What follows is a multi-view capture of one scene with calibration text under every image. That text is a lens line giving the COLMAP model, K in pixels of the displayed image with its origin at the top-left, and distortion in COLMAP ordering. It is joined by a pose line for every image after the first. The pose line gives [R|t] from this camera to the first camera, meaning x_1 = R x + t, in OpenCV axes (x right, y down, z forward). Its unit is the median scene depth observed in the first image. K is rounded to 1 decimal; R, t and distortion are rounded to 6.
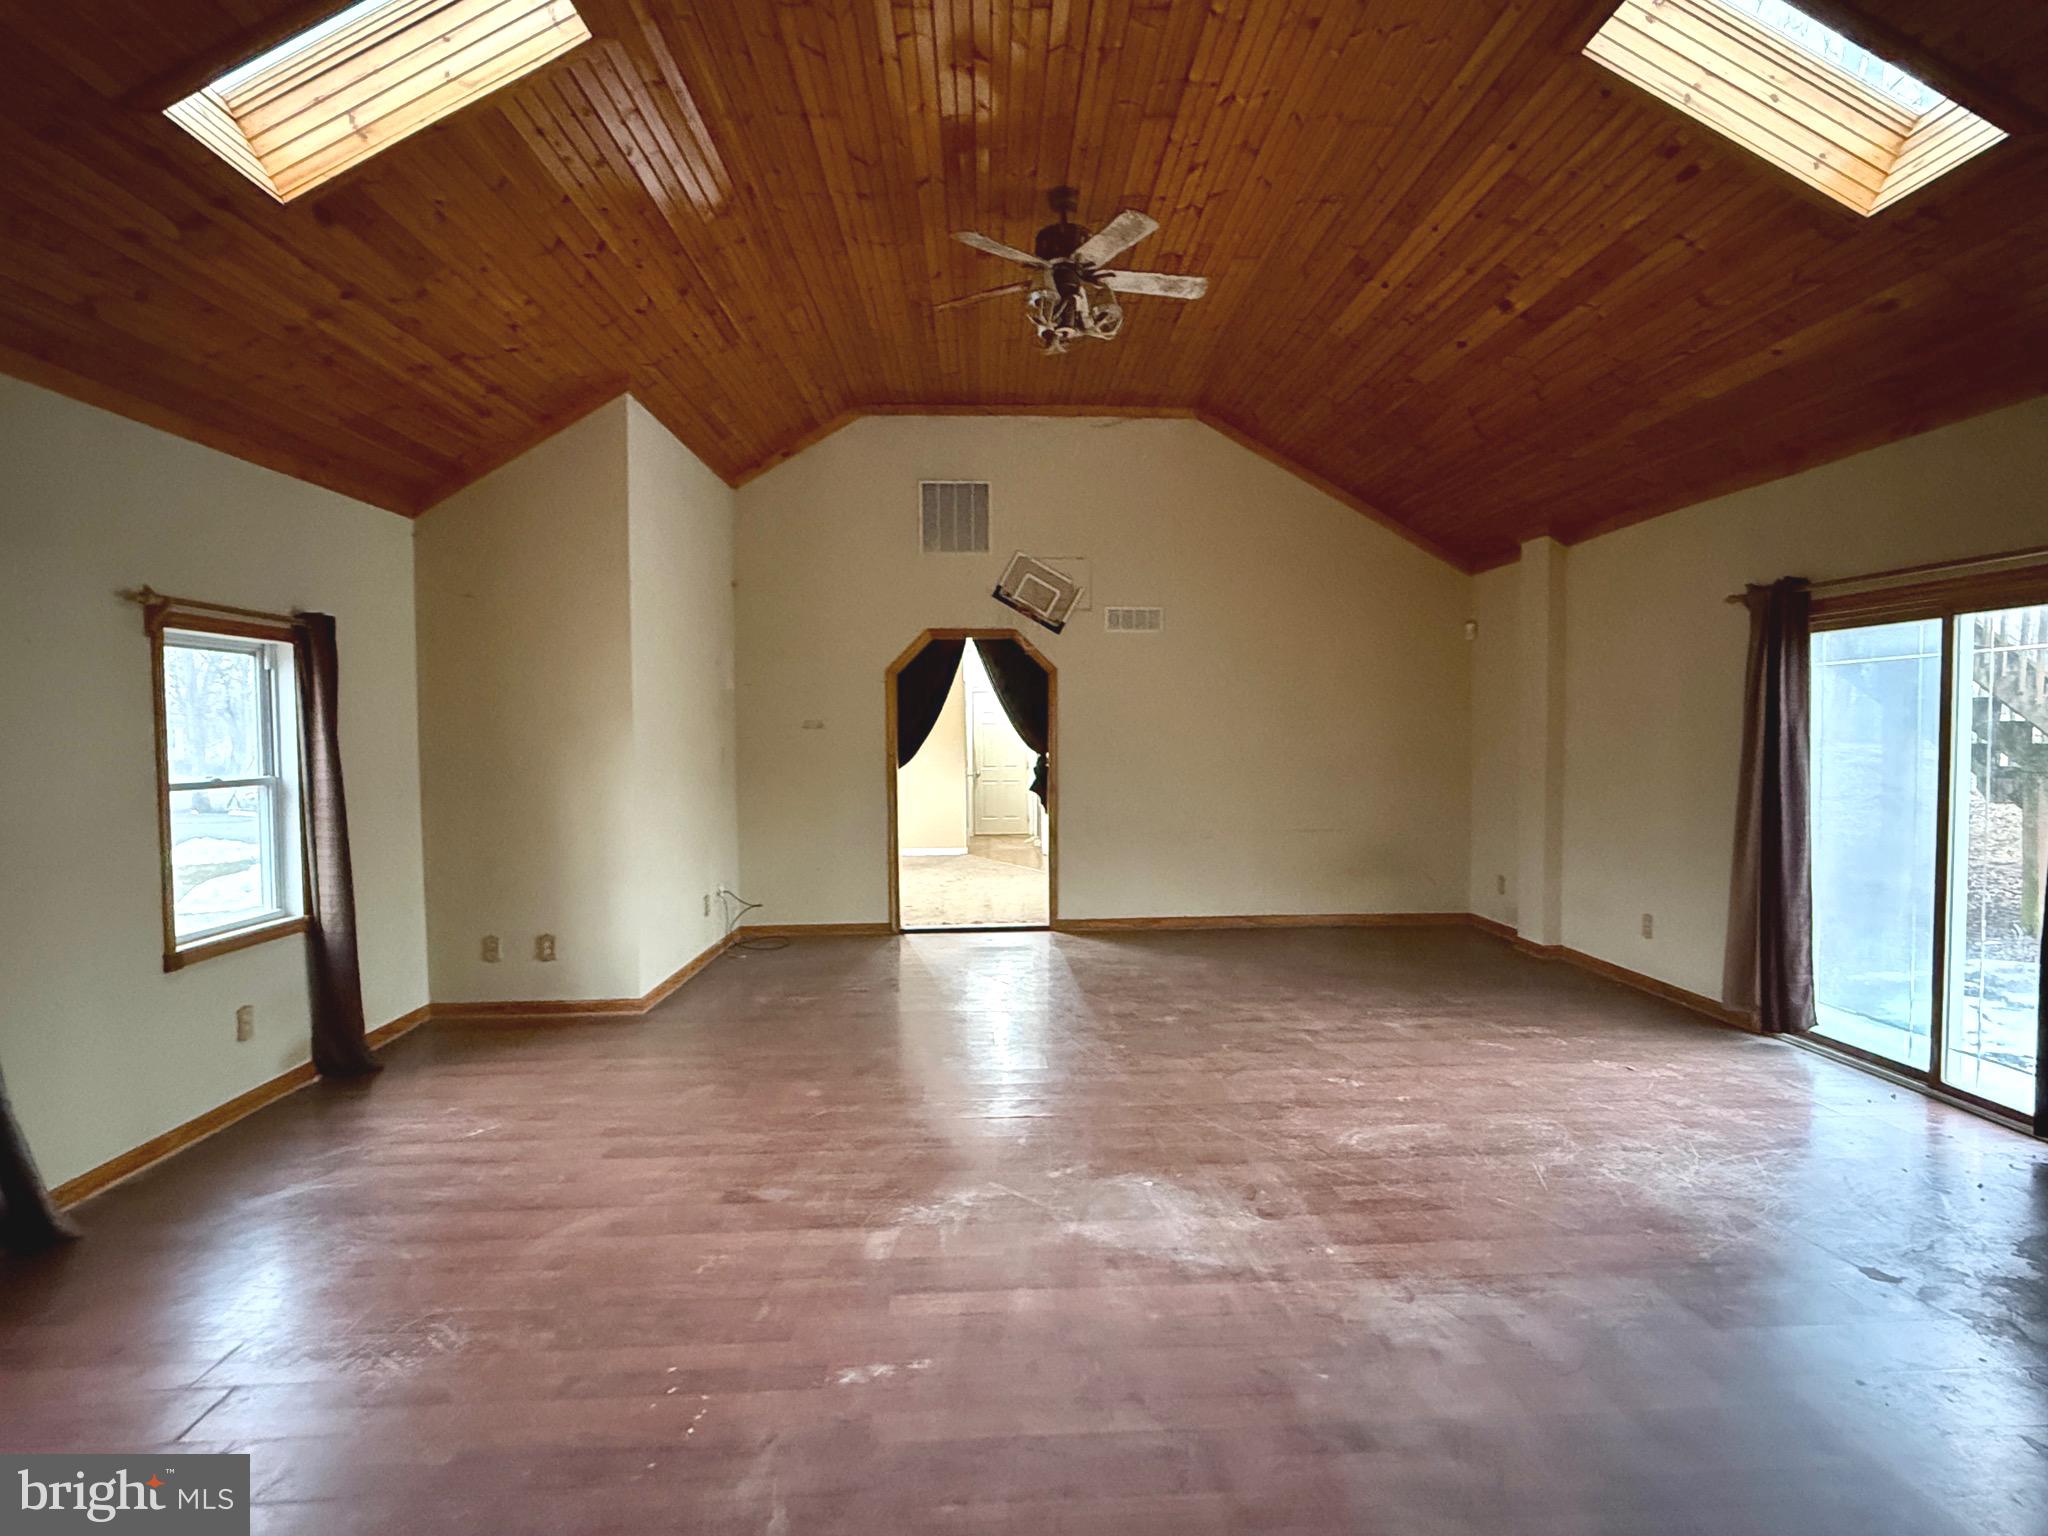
lens RADIAL K [[1072.7, 0, 1027.5], [0, 1072.7, 765.9], [0, 0, 1]] dist [-0.001881, -0.000206]
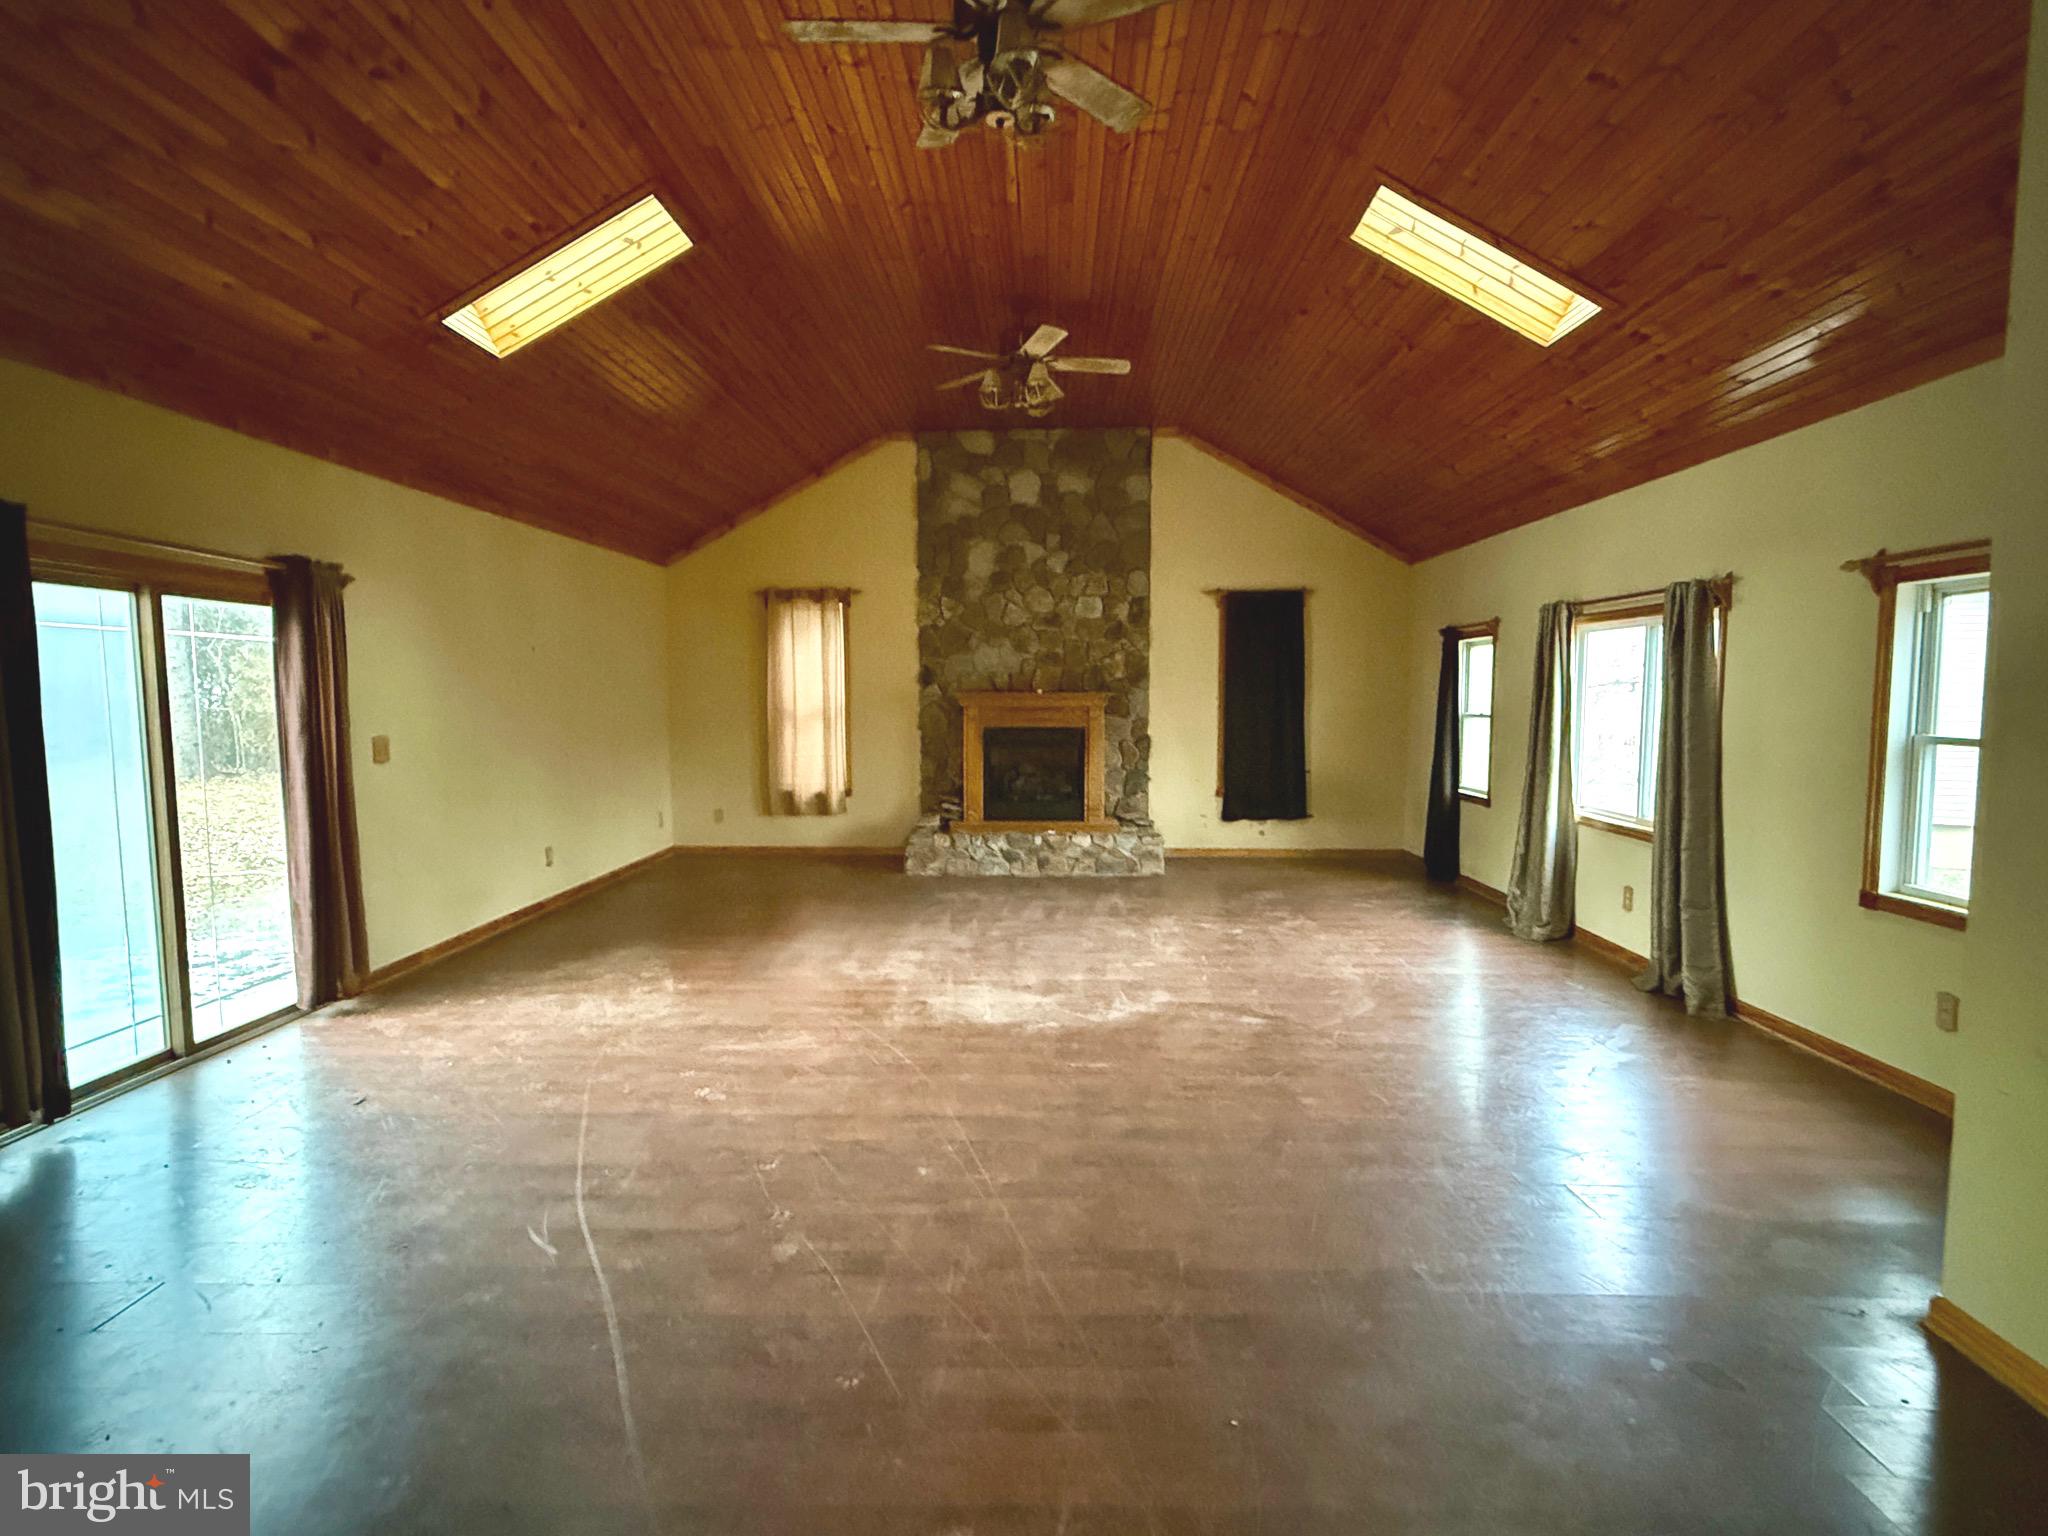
lens RADIAL K [[996.8, 0, 1026.2], [0, 996.8, 771.4], [0, 0, 1]] dist [0.003535, 0.000351]
pose [[-0.997837, 0.008741, 0.065149, -0.024694], [0.015956, 0.993686, 0.111054, -0.069913], [-0.063767, 0.111853, -0.991677, 2.050193]]
